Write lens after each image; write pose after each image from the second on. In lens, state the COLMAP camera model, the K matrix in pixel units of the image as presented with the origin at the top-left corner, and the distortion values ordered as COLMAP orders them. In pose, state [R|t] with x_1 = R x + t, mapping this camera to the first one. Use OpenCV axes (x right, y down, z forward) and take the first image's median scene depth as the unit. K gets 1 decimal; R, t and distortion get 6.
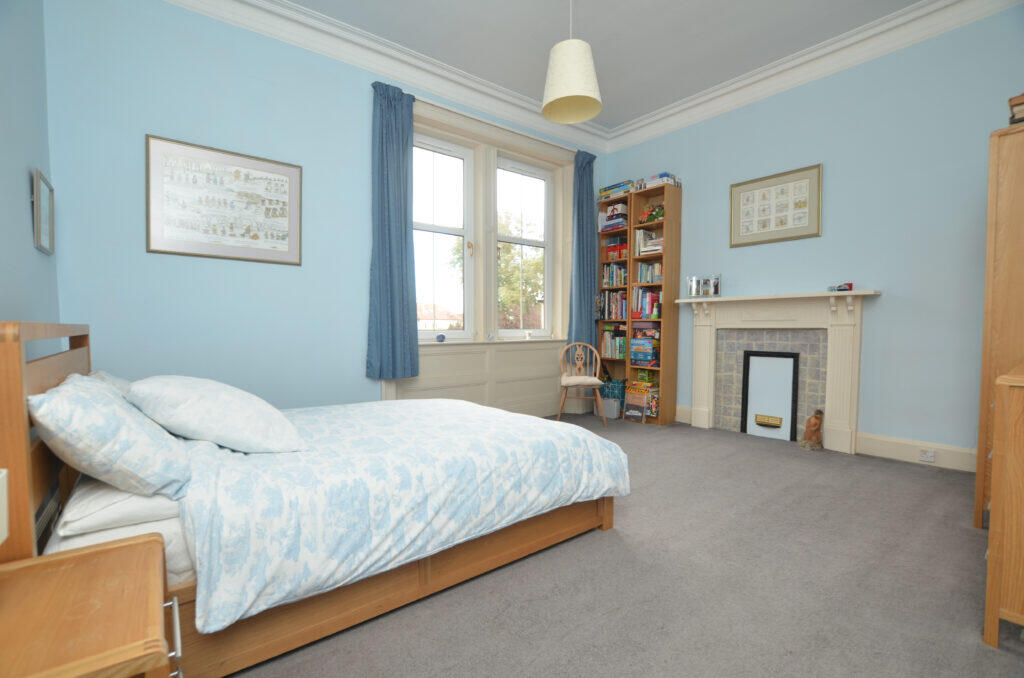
lens RADIAL K [[472.4, 0, 512.0], [0, 472.4, 339.0], [0, 0, 1]] dist [-0.000052, 0.000059]
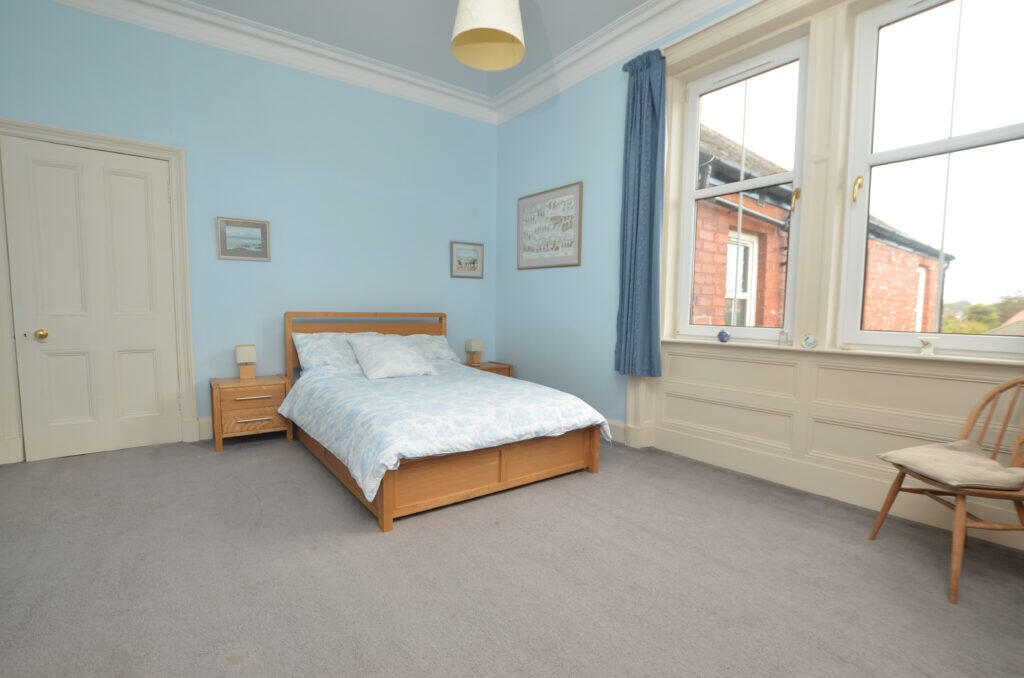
lens RADIAL K [[472.4, 0, 512.0], [0, 472.4, 339.0], [0, 0, 1]] dist [-0.000052, 0.000059]
pose [[-0.044468, 0.081731, -0.995662, 0.806862], [-0.030617, 0.996068, 0.083132, -0.066749], [0.998542, 0.034181, -0.041791, 0.924426]]
